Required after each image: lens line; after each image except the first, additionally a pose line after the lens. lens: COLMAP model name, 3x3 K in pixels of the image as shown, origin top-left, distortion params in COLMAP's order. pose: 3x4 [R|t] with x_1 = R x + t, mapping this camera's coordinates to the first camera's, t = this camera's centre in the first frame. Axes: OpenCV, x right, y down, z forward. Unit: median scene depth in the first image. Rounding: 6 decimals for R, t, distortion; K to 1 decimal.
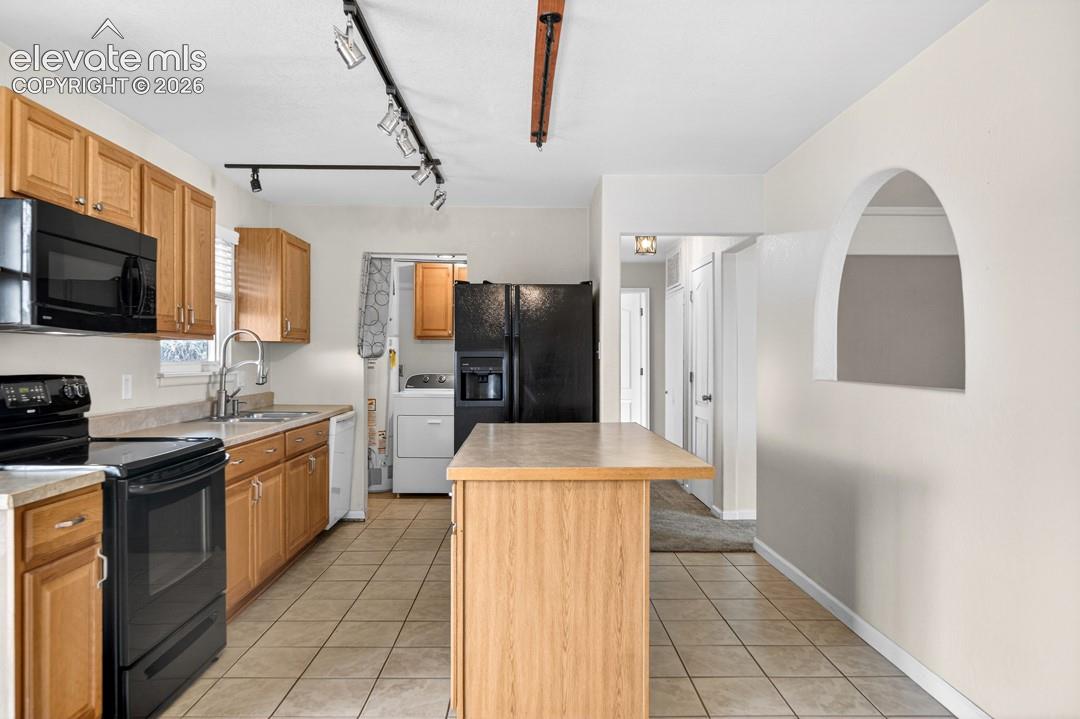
lens RADIAL K [[709.4, 0, 540.0], [0, 709.4, 359.5], [0, 0, 1]] dist [0.046521, -0.056771]
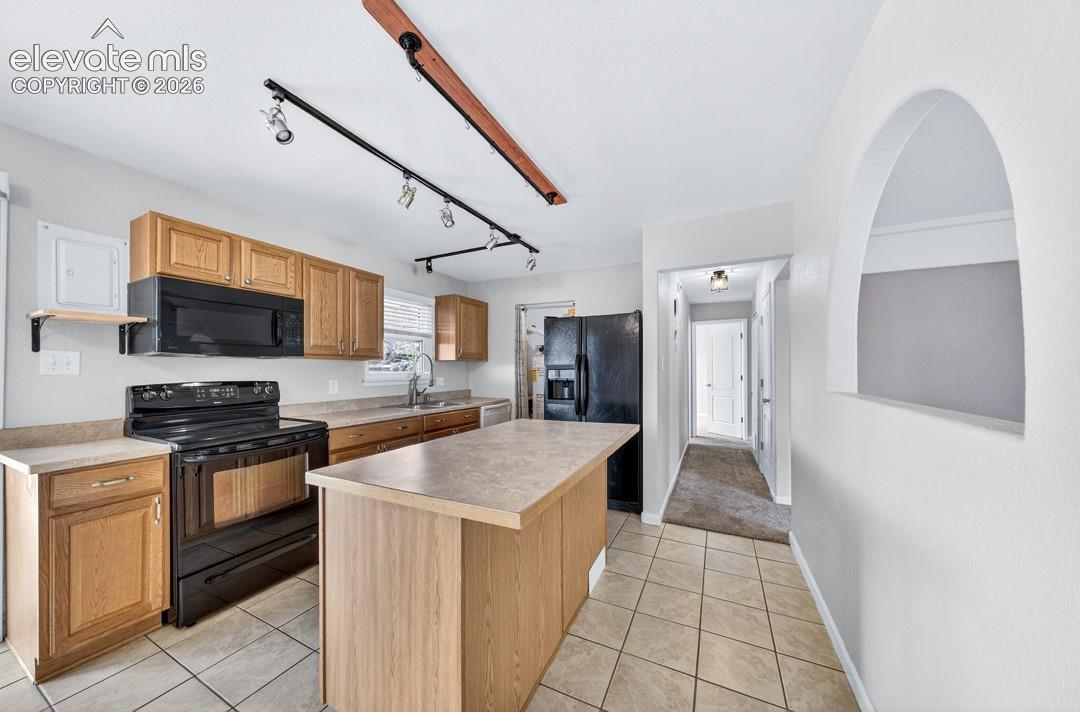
lens RADIAL K [[363.0, 0, 537.4], [0, 363.0, 368.0], [0, 0, 1]] dist [0.000700, 0.000244]
pose [[0.887518, -0.008096, -0.460702, 0.286962], [0.006514, 0.999966, -0.005024, -0.001604], [0.460727, 0.001457, 0.887541, 0.429895]]
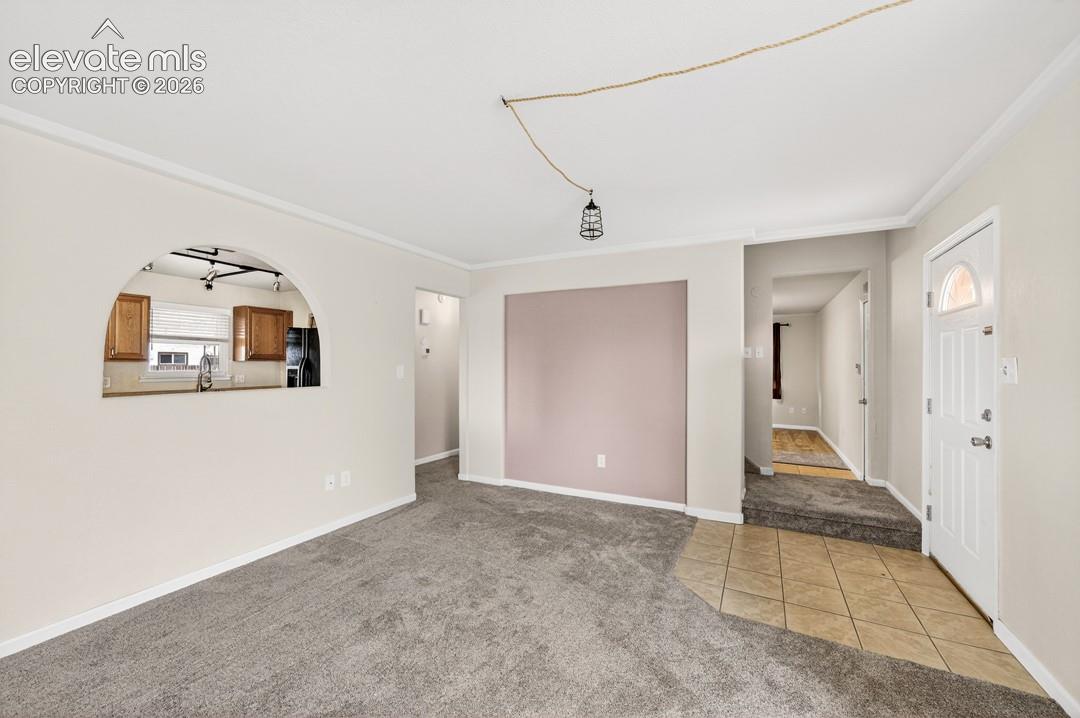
lens RADIAL K [[419.2, 0, 543.9], [0, 419.2, 364.1], [0, 0, 1]] dist [-0.000308, 0.007953]
pose [[0.874334, -0.001595, -0.485323, 1.326976], [0.000425, 0.999997, -0.002522, -0.015955], [0.485325, 0.001999, 0.874332, 0.485706]]
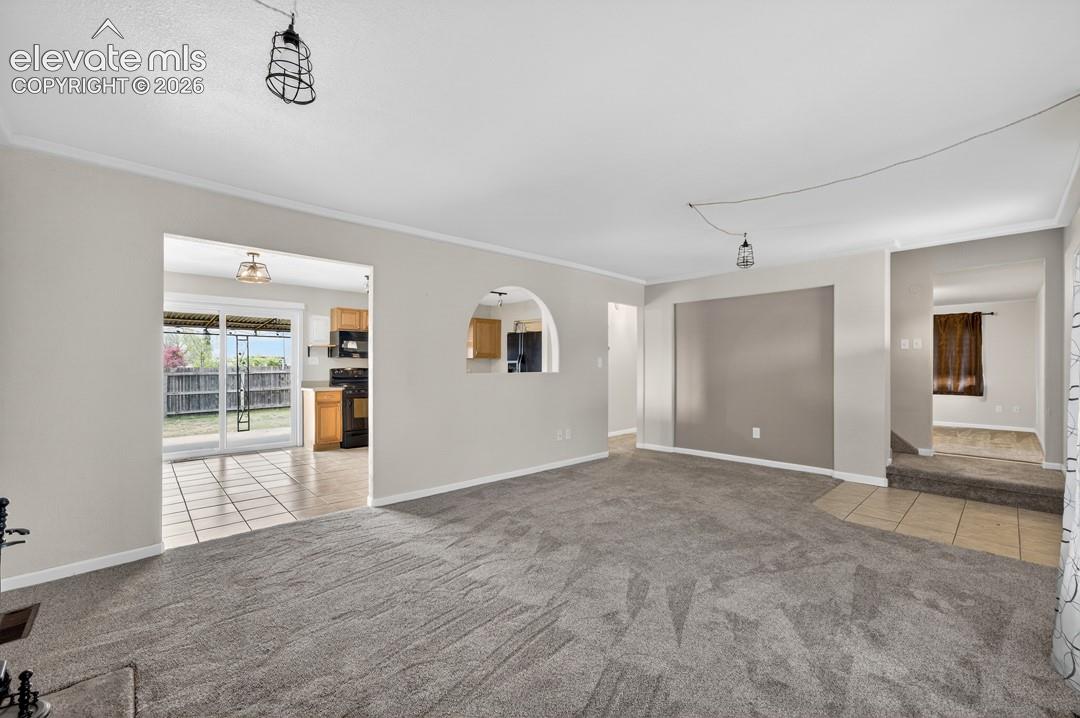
lens RADIAL K [[446.9, 0, 539.3], [0, 446.9, 367.5], [0, 0, 1]] dist [-0.000052, 0.011282]
pose [[0.667183, -0.001800, -0.744891, 1.544425], [0.004464, 0.999989, 0.001582, 0.015153], [0.744880, -0.004381, 0.667184, 0.009195]]
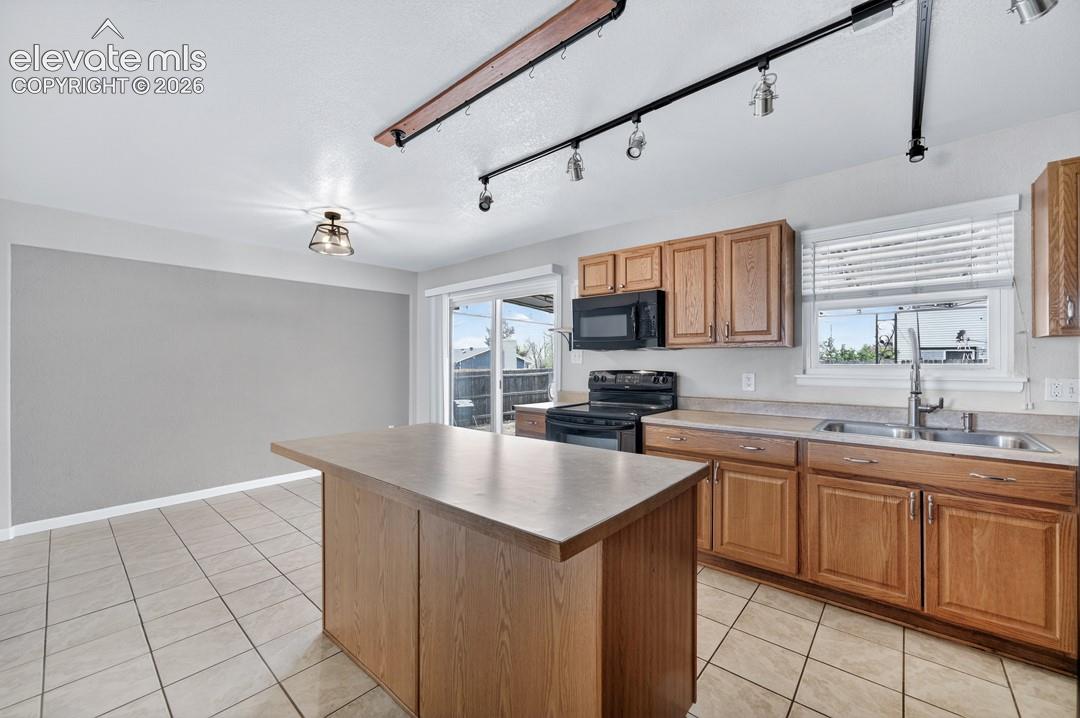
lens RADIAL K [[422.6, 0, 527.2], [0, 422.6, 358.8], [0, 0, 1]] dist [-0.028399, 0.008503]
pose [[-0.680636, -0.004661, -0.732607, 0.326077], [0.002645, 0.999958, -0.008820, -0.001864], [0.732617, -0.007941, -0.680595, 1.229140]]
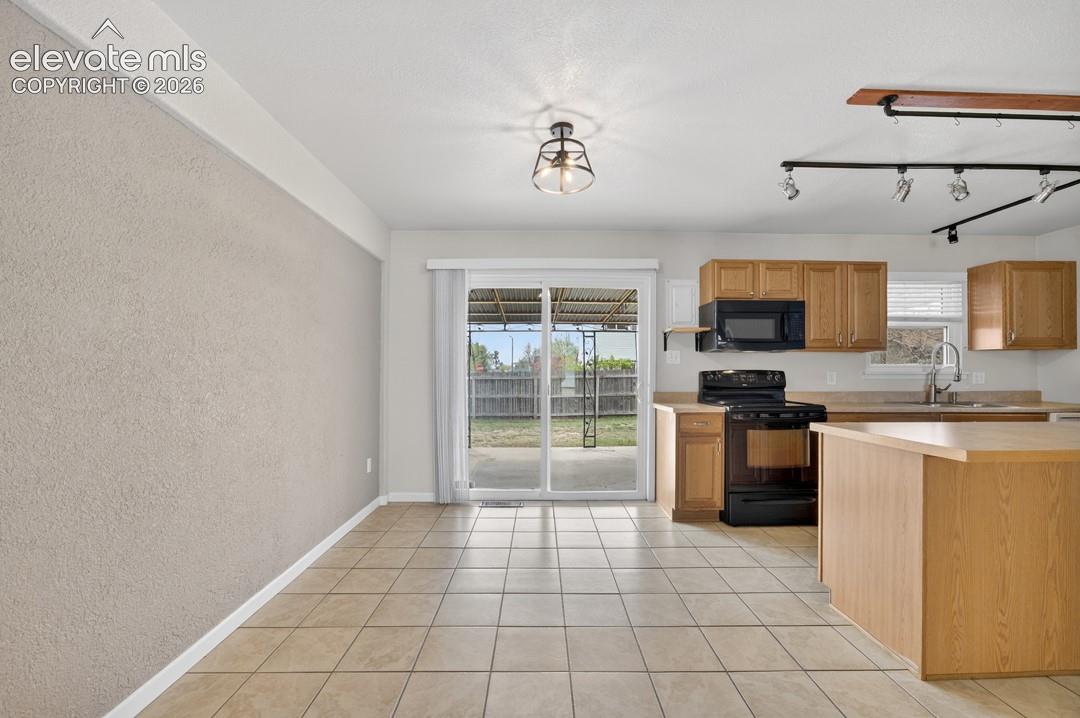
lens RADIAL K [[448.9, 0, 533.8], [0, 448.9, 367.7], [0, 0, 1]] dist [-0.033294, 0.010901]
pose [[-0.019725, -0.010004, -0.999755, 0.585971], [-0.001648, 0.999949, -0.009973, 0.023123], [0.999804, 0.001451, -0.019740, 0.245453]]
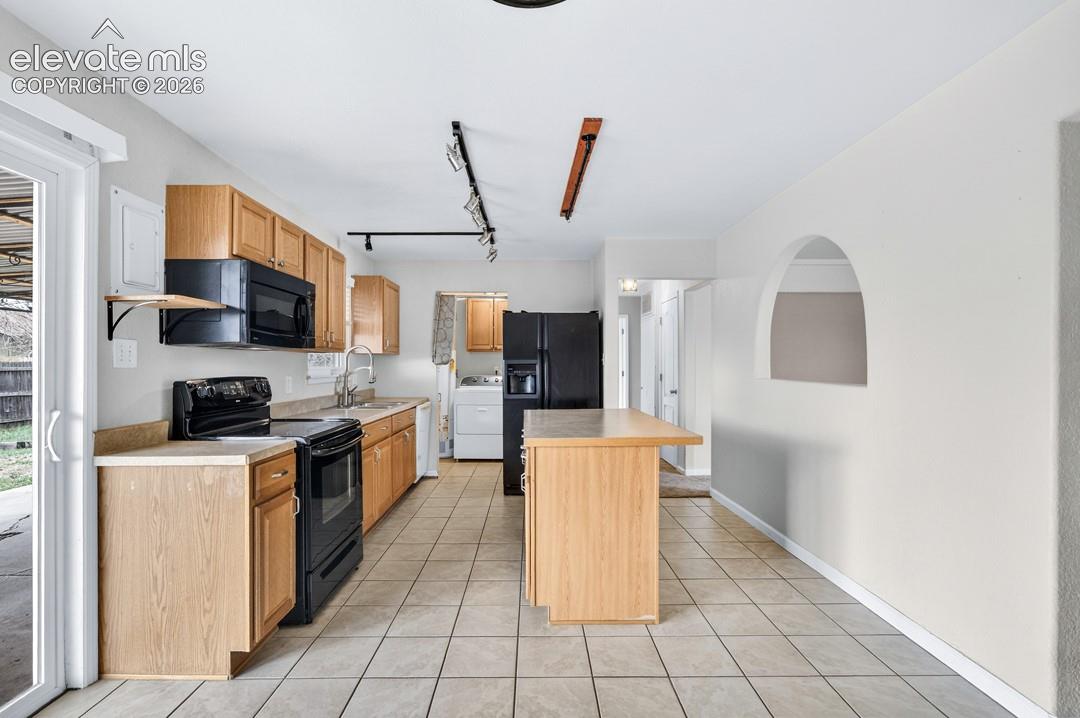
lens RADIAL K [[506.6, 0, 537.8], [0, 506.6, 363.1], [0, 0, 1]] dist [0.001751, 0.000441]
pose [[0.999992, -0.003991, -0.000868, -0.064183], [0.003987, 0.999982, -0.004474, 0.000115], [0.000886, 0.004470, 0.999990, -0.041274]]
